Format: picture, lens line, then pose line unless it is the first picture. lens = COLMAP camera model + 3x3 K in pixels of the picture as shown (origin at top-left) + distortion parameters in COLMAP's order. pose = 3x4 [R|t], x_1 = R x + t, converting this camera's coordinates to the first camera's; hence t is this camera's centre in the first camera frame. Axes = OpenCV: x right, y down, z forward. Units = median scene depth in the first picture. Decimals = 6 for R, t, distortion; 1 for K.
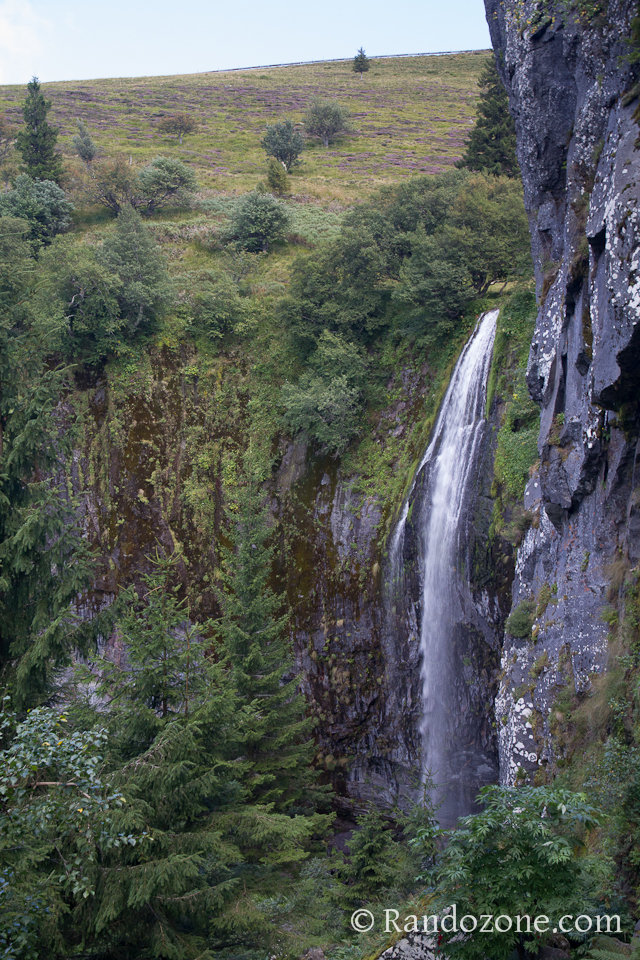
lens RADIAL K [[1250.4, 0, 318.1], [0, 1250.4, 480.3], [0, 0, 1]] dist [-0.002969, 0.000000]
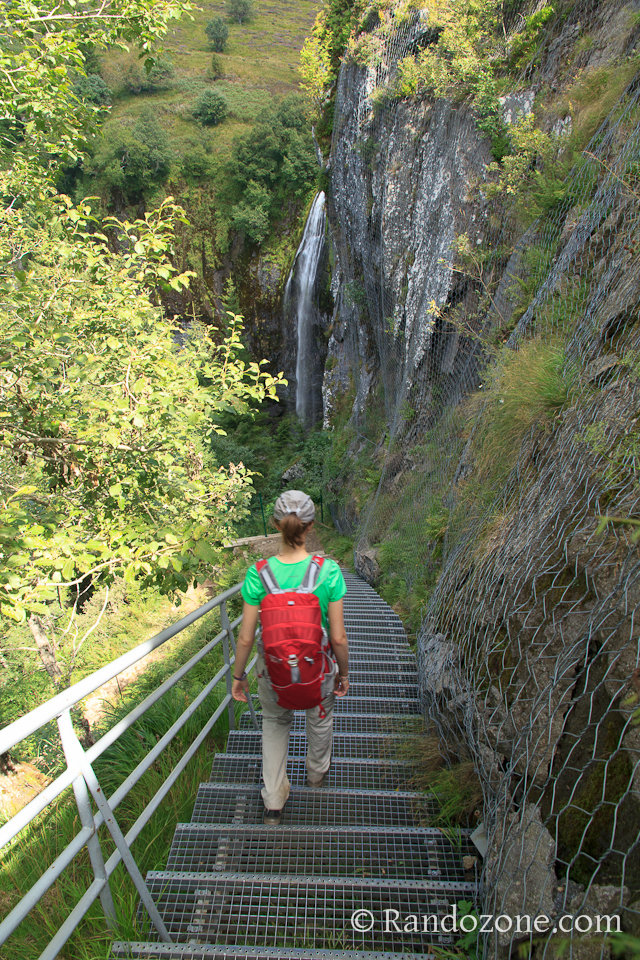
lens RADIAL K [[807.3, 0, 320.7], [0, 807.3, 479.7], [0, 0, 1]] dist [-0.011501, 0.029753]
pose [[0.994120, -0.051227, 0.095398, -0.032442], [0.008660, 0.915806, 0.401528, -0.200306], [-0.107935, -0.398341, 0.910865, -0.448204]]
